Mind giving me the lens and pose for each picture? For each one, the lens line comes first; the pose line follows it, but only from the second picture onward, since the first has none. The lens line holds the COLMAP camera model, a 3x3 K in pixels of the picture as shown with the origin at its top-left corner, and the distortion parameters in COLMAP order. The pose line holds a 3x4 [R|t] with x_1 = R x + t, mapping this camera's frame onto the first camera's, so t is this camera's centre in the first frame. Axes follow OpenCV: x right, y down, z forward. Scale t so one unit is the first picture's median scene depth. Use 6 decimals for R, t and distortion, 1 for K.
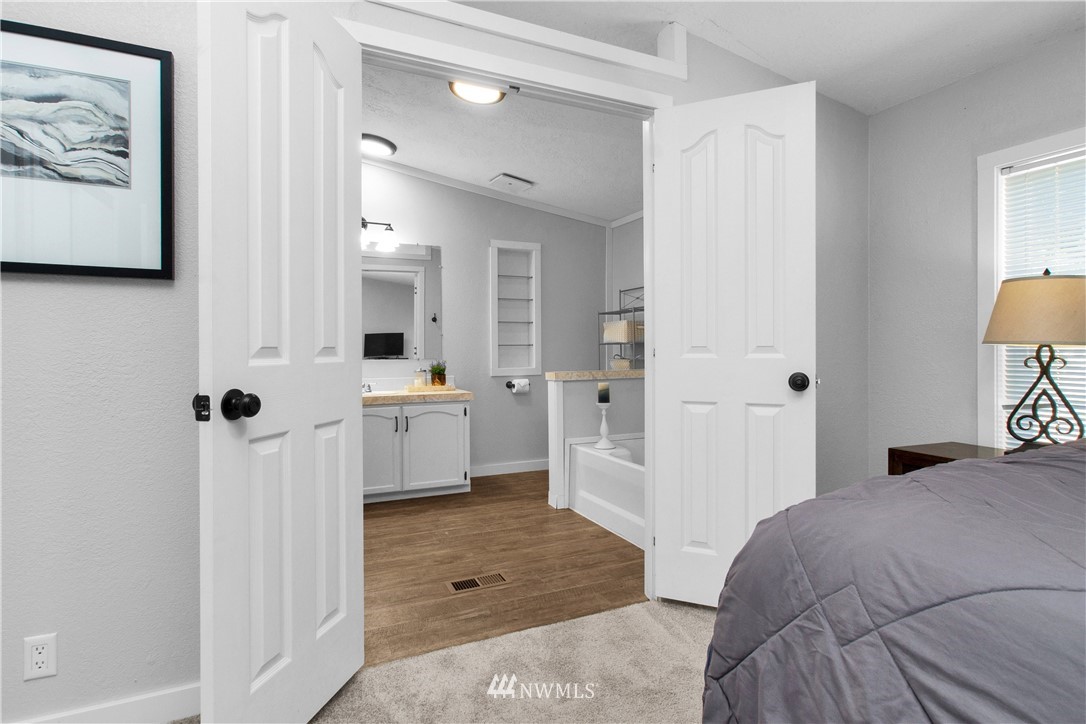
lens RADIAL K [[543.8, 0, 542.0], [0, 543.8, 356.4], [0, 0, 1]] dist [0.001324, 0.000687]
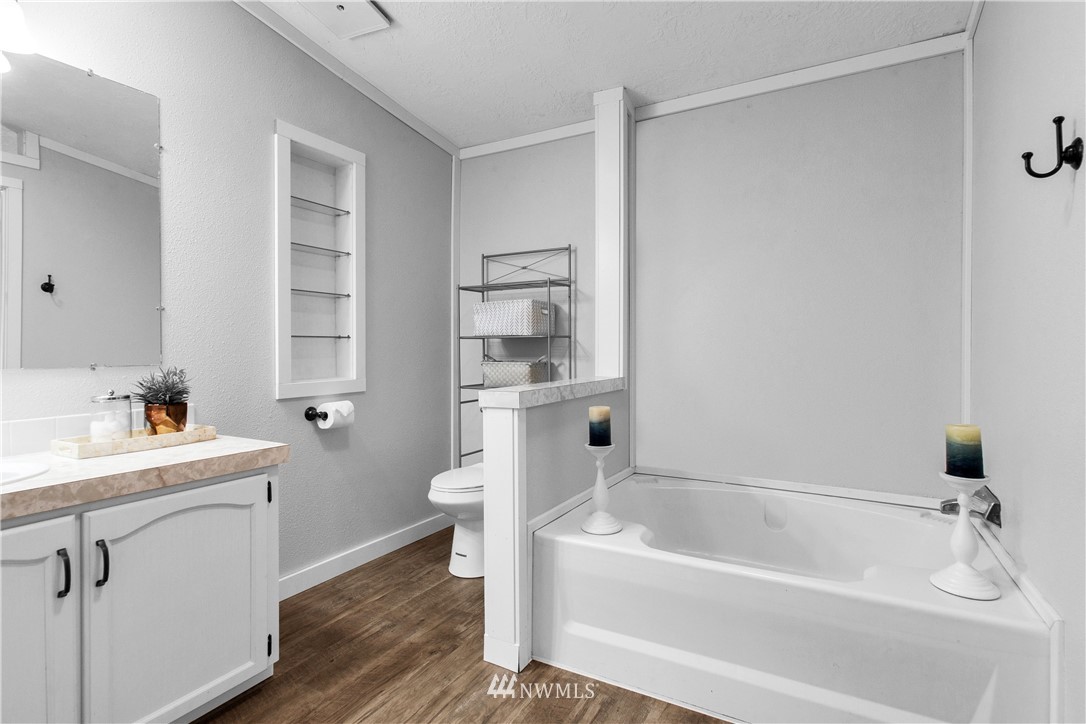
lens RADIAL K [[531.7, 0, 546.4], [0, 531.7, 353.9], [0, 0, 1]] dist [0.000733, 0.001003]
pose [[0.799904, -0.000835, 0.600127, -0.227308], [0.002654, 0.999994, -0.002145, -0.002975], [-0.600122, 0.003309, 0.799902, 0.575761]]
